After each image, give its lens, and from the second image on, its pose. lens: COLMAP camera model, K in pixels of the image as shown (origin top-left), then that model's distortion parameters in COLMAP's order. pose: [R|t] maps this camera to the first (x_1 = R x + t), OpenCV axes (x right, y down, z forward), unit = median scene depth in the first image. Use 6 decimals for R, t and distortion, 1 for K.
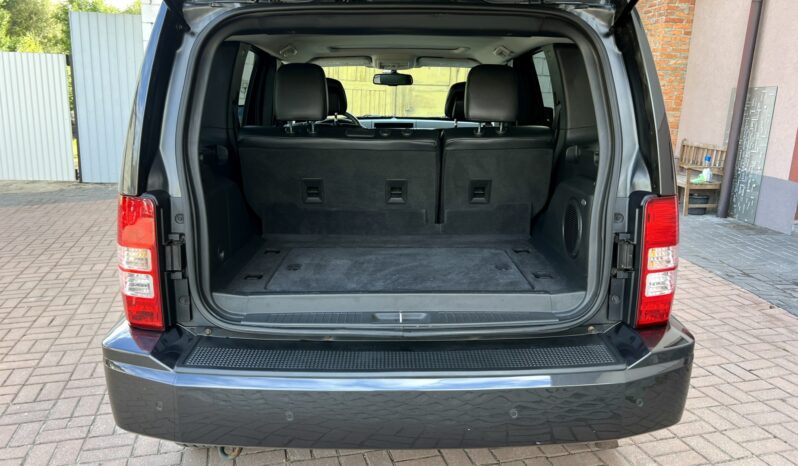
lens RADIAL K [[623.1, 0, 400.3], [0, 623.1, 233.1], [0, 0, 1]] dist [0.027604, -0.025537]
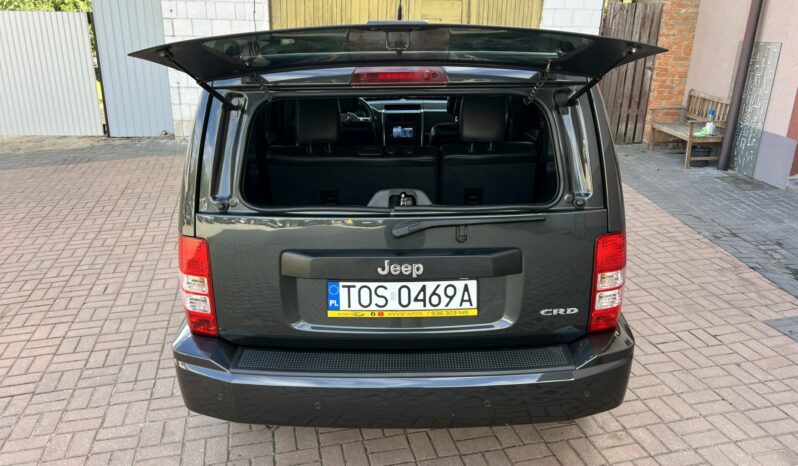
lens RADIAL K [[623.1, 0, 397.6], [0, 623.1, 232.3], [0, 0, 1]] dist [0.027604, -0.025537]
pose [[0.999455, -0.007884, -0.032050, 0.015968], [0.011557, 0.993171, 0.116090, -0.095163], [0.030916, -0.116397, 0.992721, -0.113566]]
